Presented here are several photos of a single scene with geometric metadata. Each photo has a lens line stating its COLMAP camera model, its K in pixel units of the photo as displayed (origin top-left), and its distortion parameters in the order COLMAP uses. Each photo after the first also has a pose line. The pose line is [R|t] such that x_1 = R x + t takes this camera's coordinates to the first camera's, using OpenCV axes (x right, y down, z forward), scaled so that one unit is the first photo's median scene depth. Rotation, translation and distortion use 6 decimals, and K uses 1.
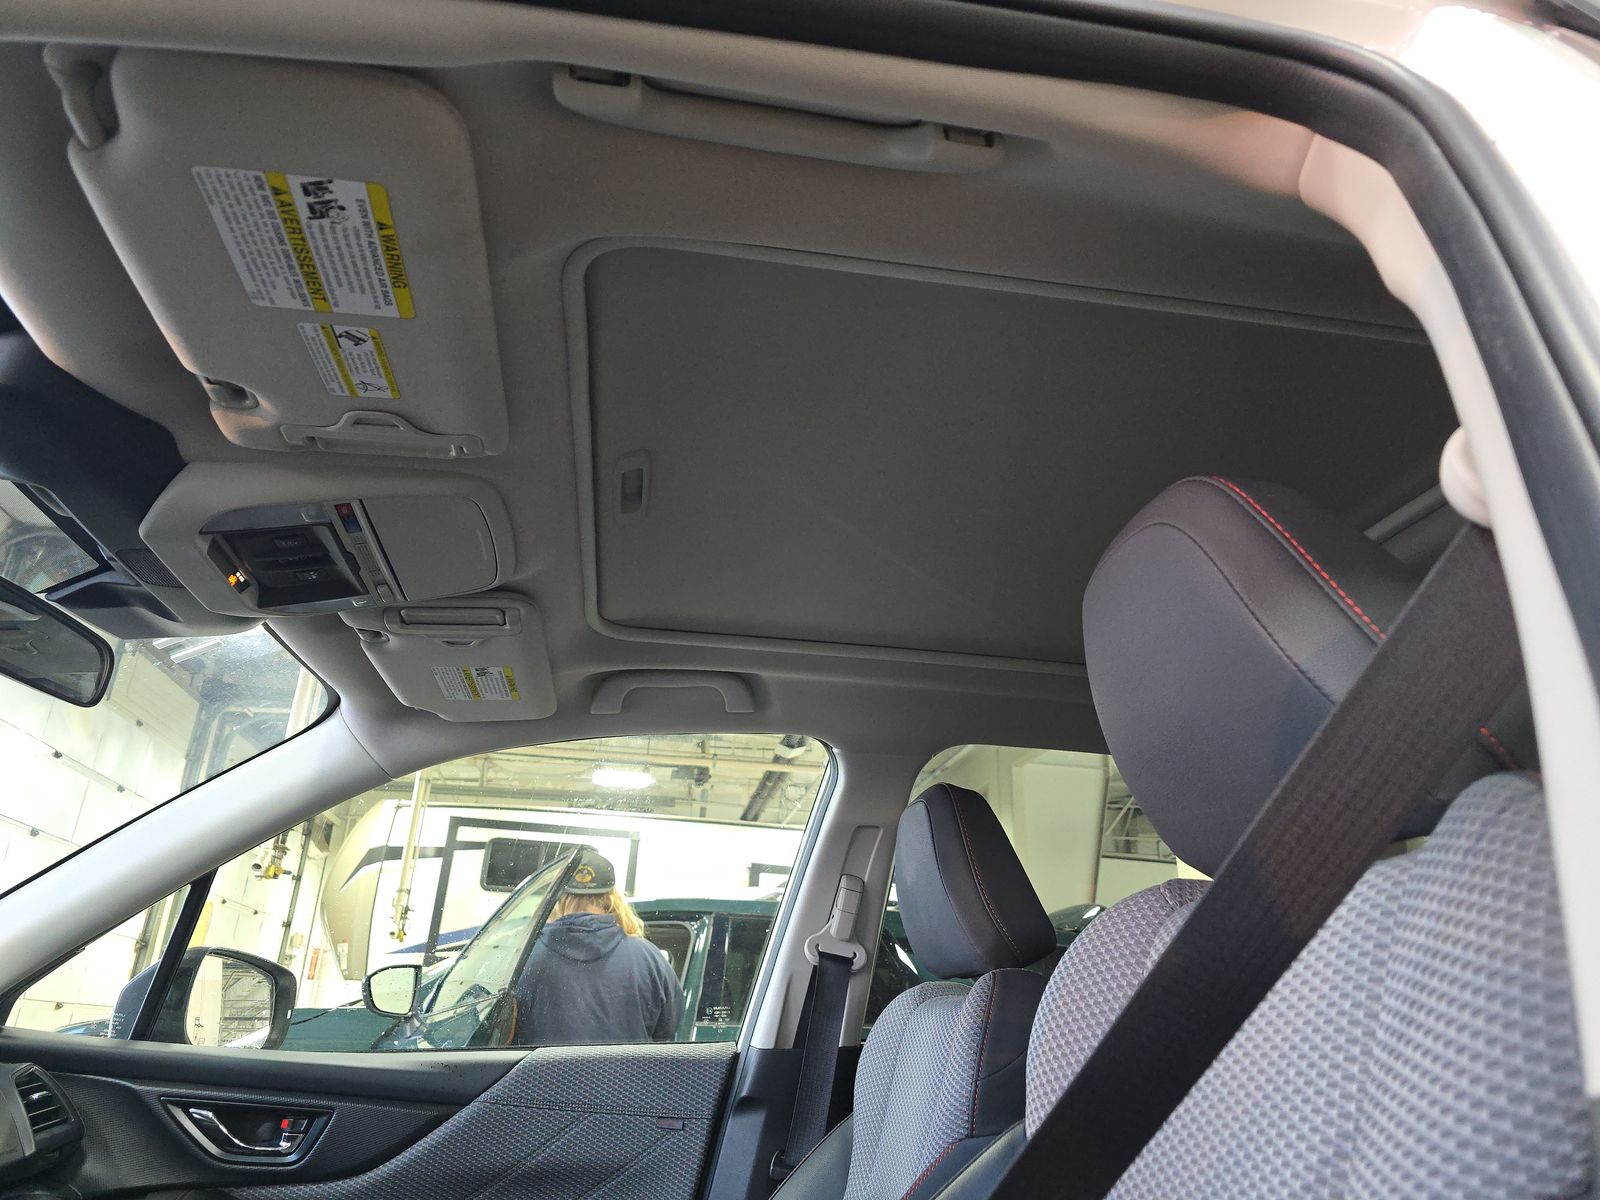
lens RADIAL K [[1051.7, 0, 800.0], [0, 1051.7, 600.0], [0, 0, 1]] dist [0.000936, -0.007548]
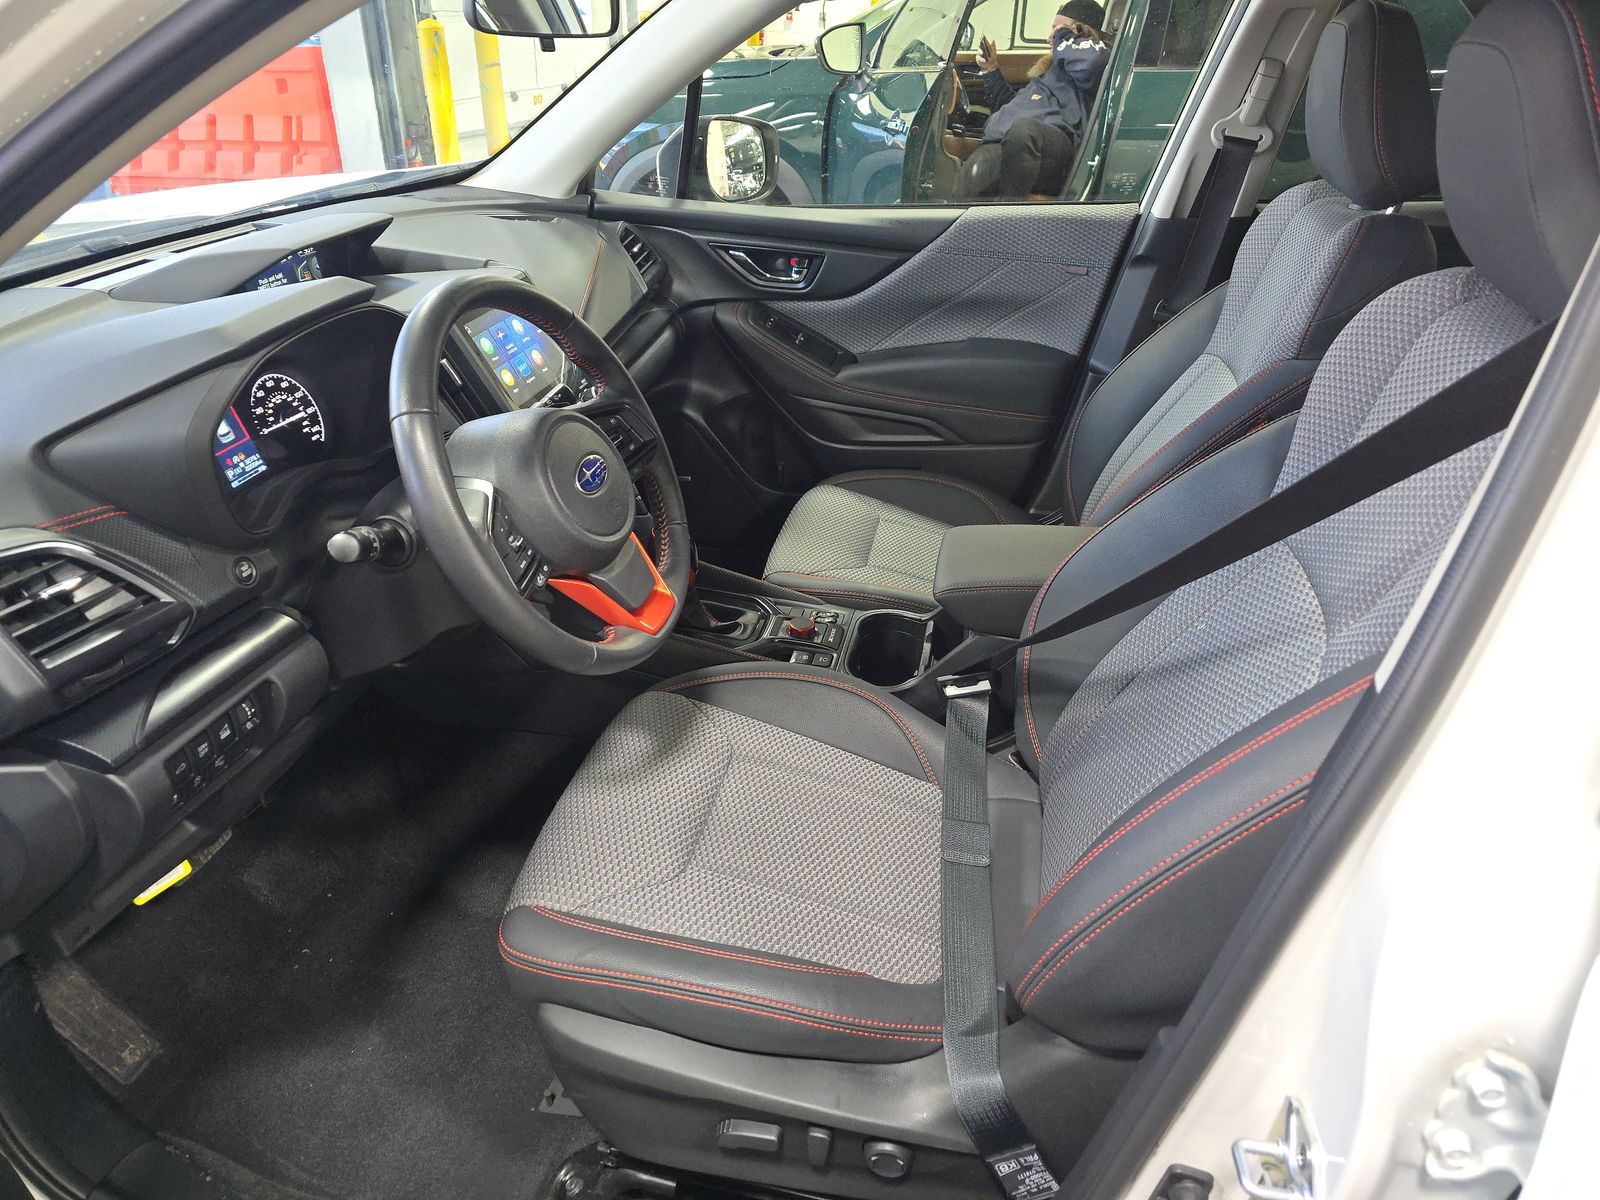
lens RADIAL K [[1051.7, 0, 800.0], [0, 1051.7, 600.0], [0, 0, 1]] dist [0.000936, -0.007548]
pose [[0.930175, 0.163227, -0.328833, 0.045853], [0.161420, 0.622639, 0.765679, -0.269026], [0.329724, -0.765295, 0.552816, -0.102019]]
